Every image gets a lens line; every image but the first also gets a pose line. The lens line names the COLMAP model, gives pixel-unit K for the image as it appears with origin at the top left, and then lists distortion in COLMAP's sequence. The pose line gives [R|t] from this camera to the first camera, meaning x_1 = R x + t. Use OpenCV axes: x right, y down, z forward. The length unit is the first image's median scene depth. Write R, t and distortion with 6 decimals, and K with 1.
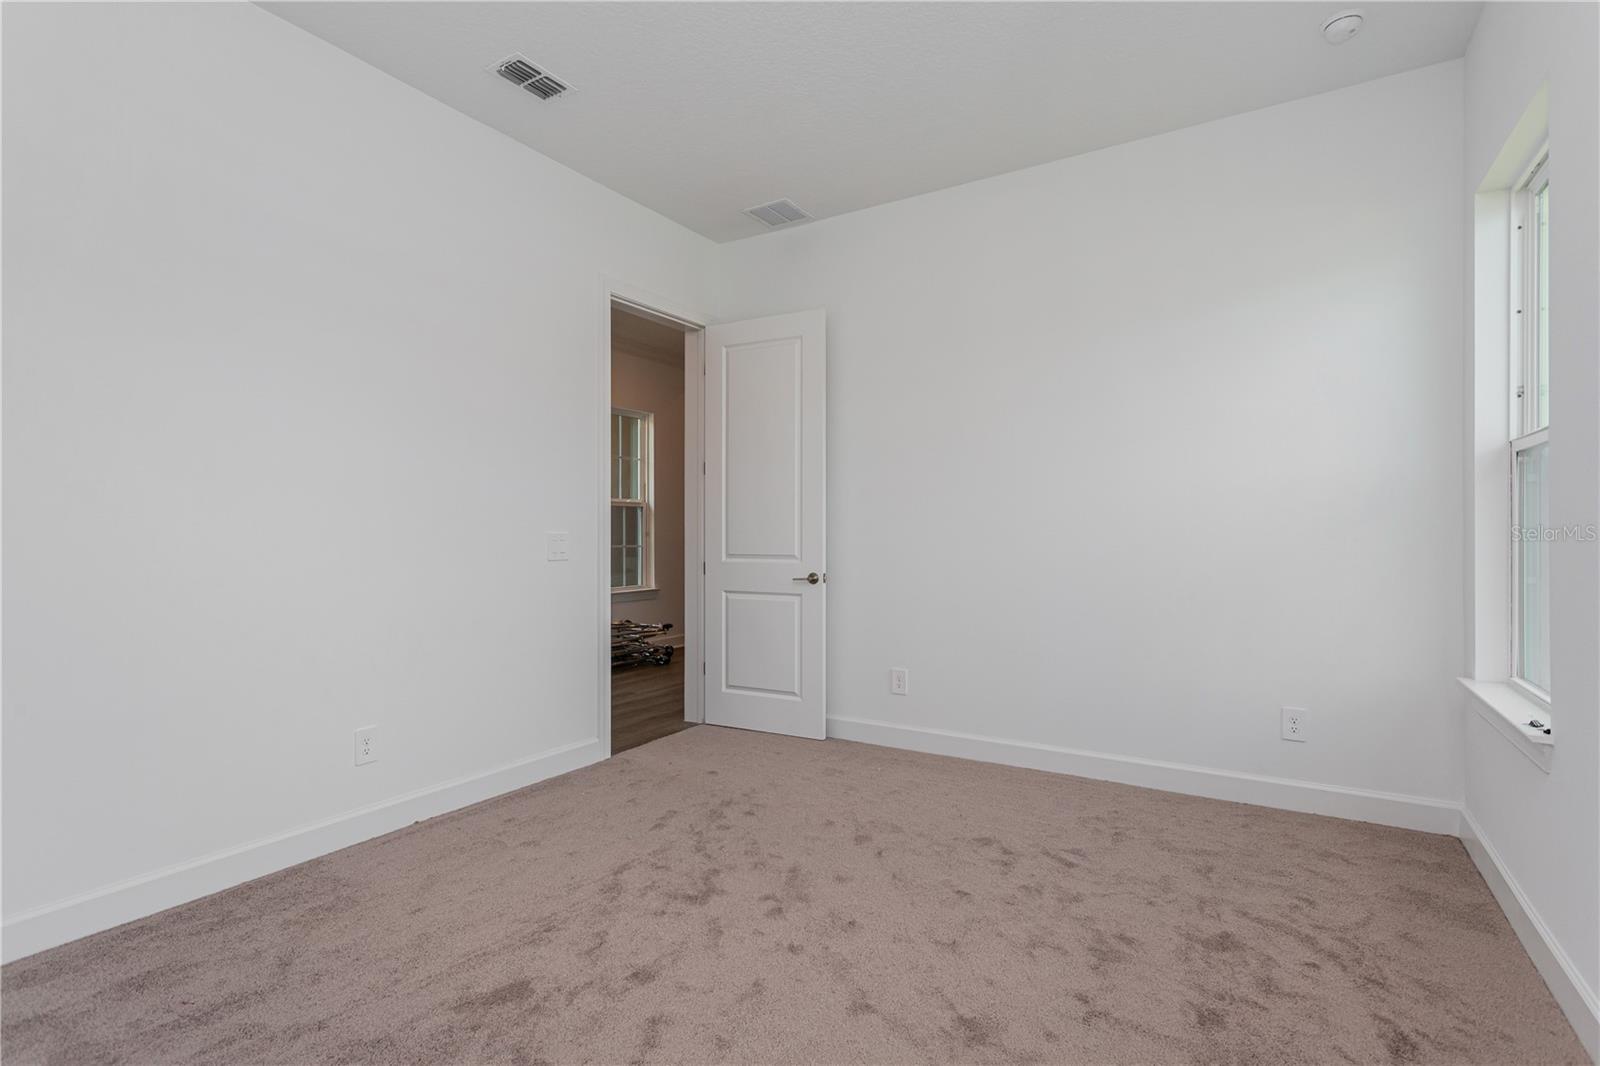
lens RADIAL K [[777.7, 0, 800.0], [0, 777.7, 533.0], [0, 0, 1]] dist [0.002421, 0.000115]
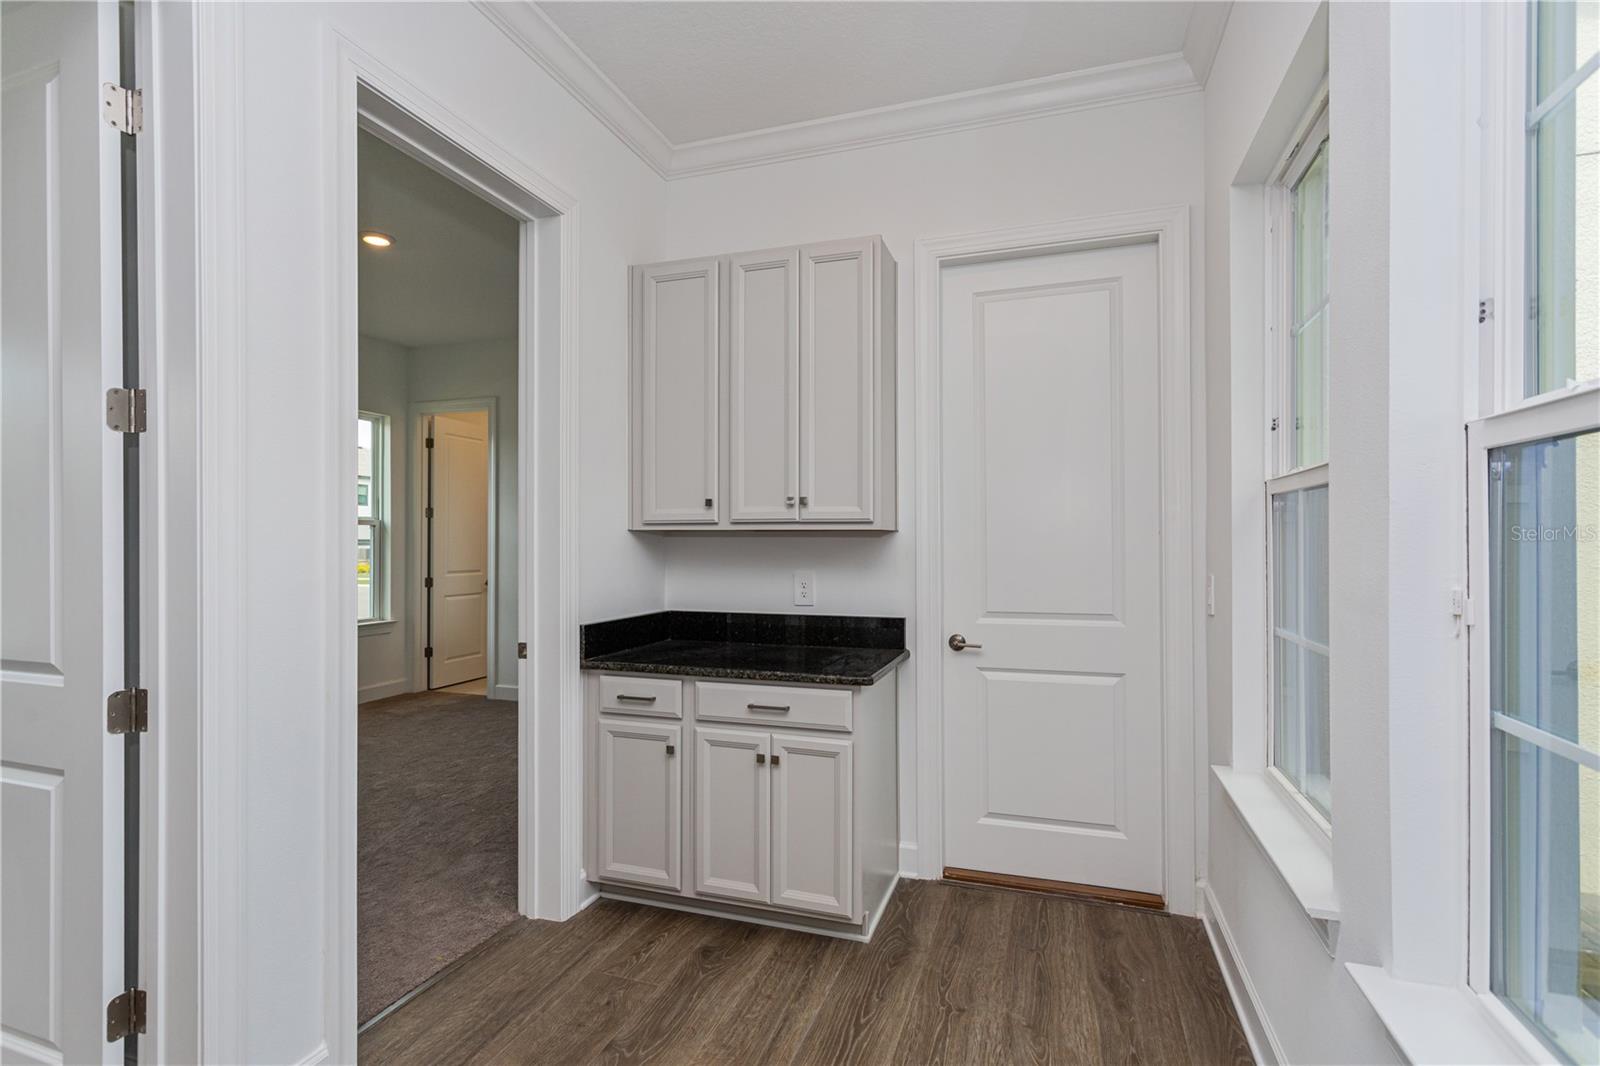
lens RADIAL K [[753.5, 0, 800.0], [0, 753.5, 533.0], [0, 0, 1]] dist [-0.000943, -0.000149]
pose [[0.975211, 0.001456, 0.221274, 0.080037], [0.000721, 0.999952, -0.009761, -0.018910], [-0.221277, 0.009678, 0.975163, 0.105112]]
